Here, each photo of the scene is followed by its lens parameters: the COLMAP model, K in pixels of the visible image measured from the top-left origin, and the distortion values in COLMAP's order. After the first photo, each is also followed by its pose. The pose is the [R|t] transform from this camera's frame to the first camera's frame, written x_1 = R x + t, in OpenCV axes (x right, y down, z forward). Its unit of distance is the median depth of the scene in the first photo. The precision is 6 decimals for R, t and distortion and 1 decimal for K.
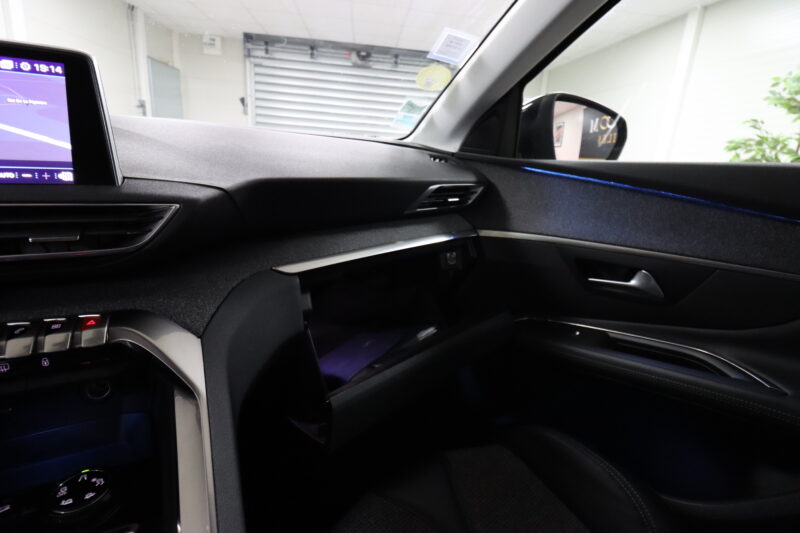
lens RADIAL K [[373.3, 0, 398.9], [0, 373.3, 259.7], [0, 0, 1]] dist [-0.001670, -0.010653]
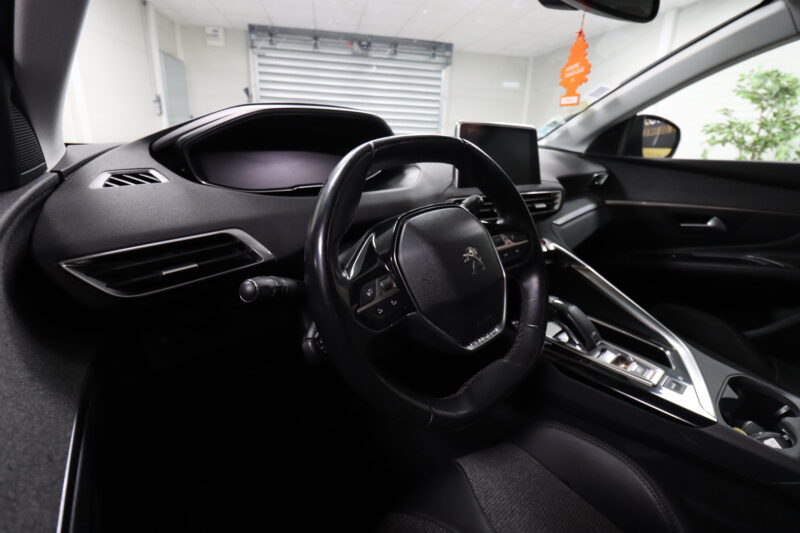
lens RADIAL K [[373.3, 0, 398.9], [0, 373.3, 259.7], [0, 0, 1]] dist [-0.001670, -0.010653]
pose [[0.995136, -0.056079, 0.080992, -0.326412], [0.052115, 0.997376, 0.050254, 0.019210], [-0.083598, -0.045789, 0.995447, -0.222823]]
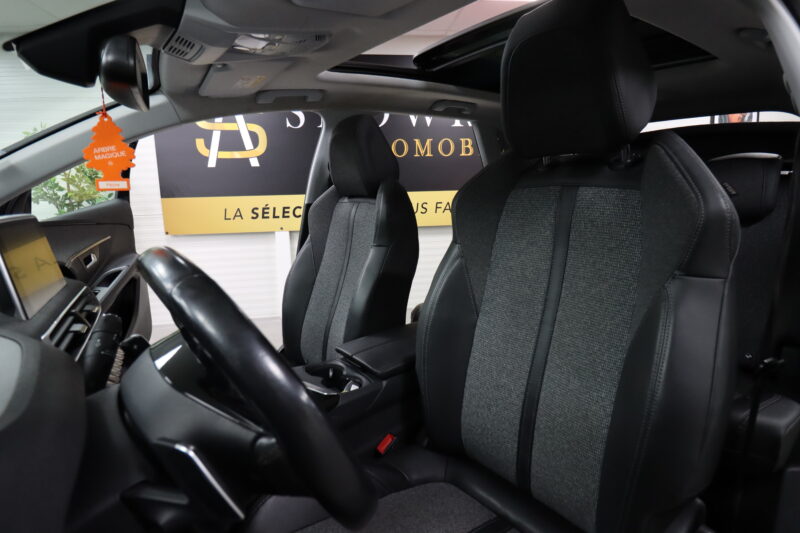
lens RADIAL K [[423.4, 0, 401.8], [0, 423.4, 262.3], [0, 0, 1]] dist [-0.000999, -0.001560]
pose [[-0.028200, -0.232263, 0.972244, -0.481860], [0.299689, 0.925925, 0.229890, -0.048915], [-0.953620, 0.297853, 0.043495, -0.112588]]
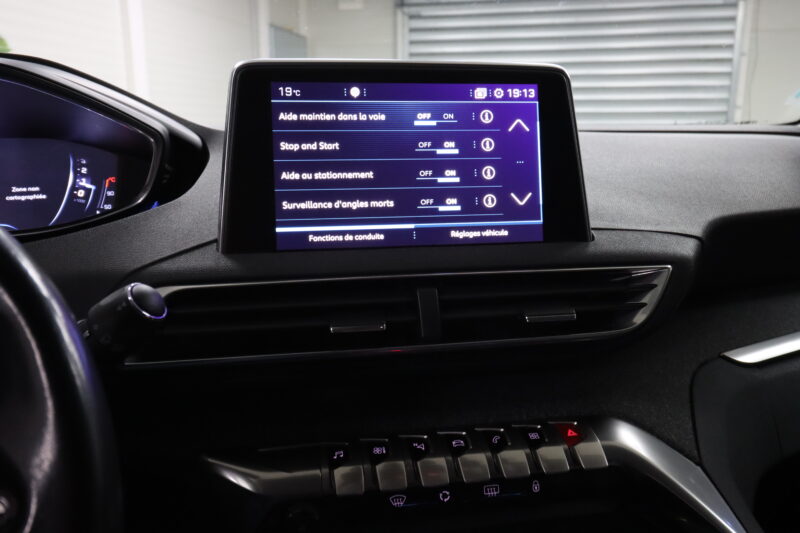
lens RADIAL K [[633.8, 0, 404.8], [0, 633.8, 263.9], [0, 0, 1]] dist [0.002023, 0.002651]
pose [[0.947515, -0.008221, -0.319606, -0.123973], [-0.018118, 0.996682, -0.079352, -0.008988], [0.319198, 0.080978, 0.944222, -0.048515]]
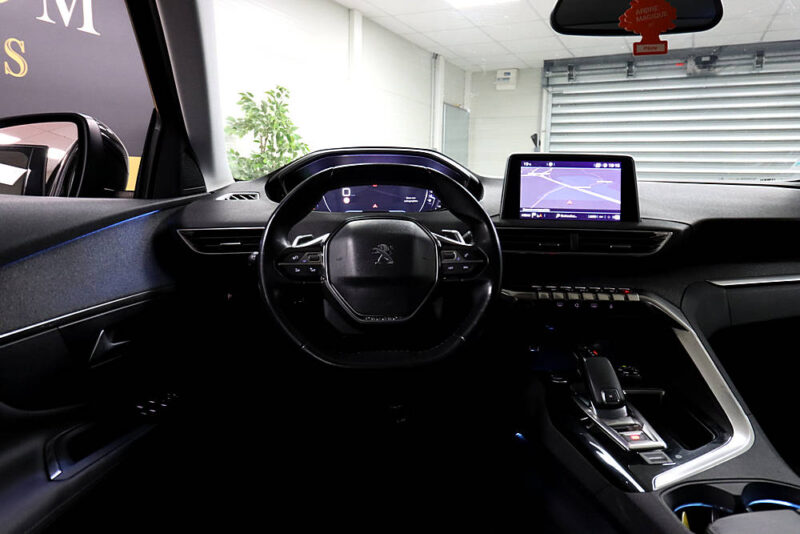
lens RADIAL K [[549.4, 0, 401.4], [0, 549.4, 259.7], [0, 0, 1]] dist [0.001830, 0.001069]
pose [[0.845802, 0.022498, -0.533022, -0.051194], [-0.110088, 0.984967, -0.133116, 0.086230], [0.522014, 0.171269, 0.835565, -0.337049]]
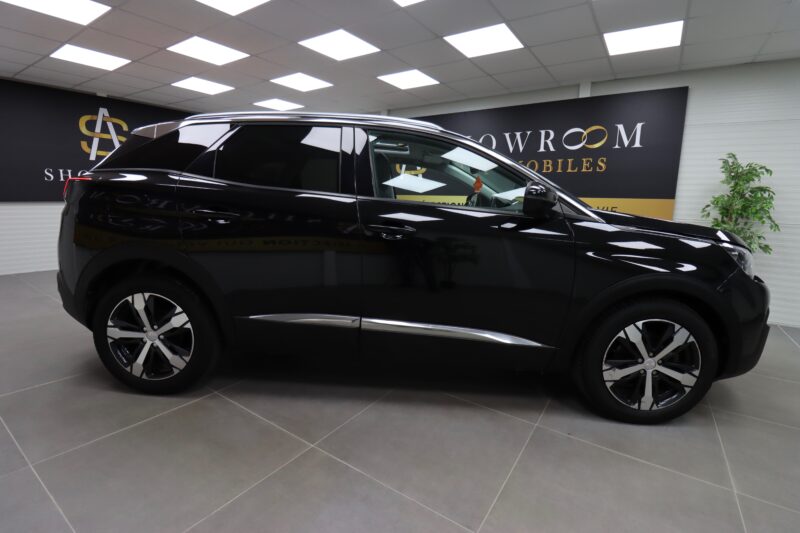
lens RADIAL K [[373.3, 0, 398.9], [0, 373.3, 259.7], [0, 0, 1]] dist [-0.001670, -0.010653]
pose [[0.628927, -0.185722, 0.754956, -0.975293], [0.241268, 0.969731, 0.037565, 0.255141], [-0.739081, 0.158521, 0.654699, -1.222610]]
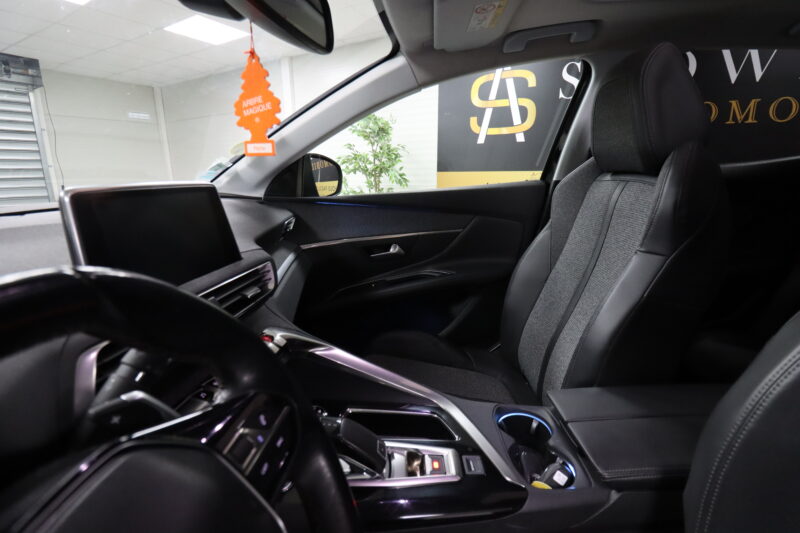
lens RADIAL K [[373.3, 0, 398.9], [0, 373.3, 259.7], [0, 0, 1]] dist [-0.001670, -0.010653]
pose [[0.586525, -0.255562, 0.768554, -0.284981], [0.270321, 0.956270, 0.111686, -0.033848], [-0.763488, 0.142249, 0.629961, -0.100527]]
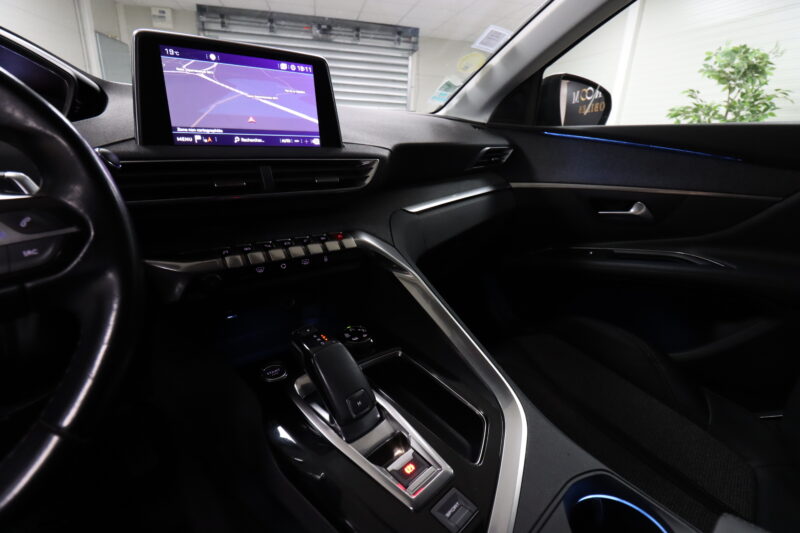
lens RADIAL K [[373.3, 0, 398.9], [0, 373.3, 259.7], [0, 0, 1]] dist [-0.001670, -0.010653]
pose [[0.992054, -0.064689, 0.107906, -0.127209], [0.058088, 0.996307, 0.063237, 0.030827], [-0.111598, -0.056467, 0.992148, -0.099828]]
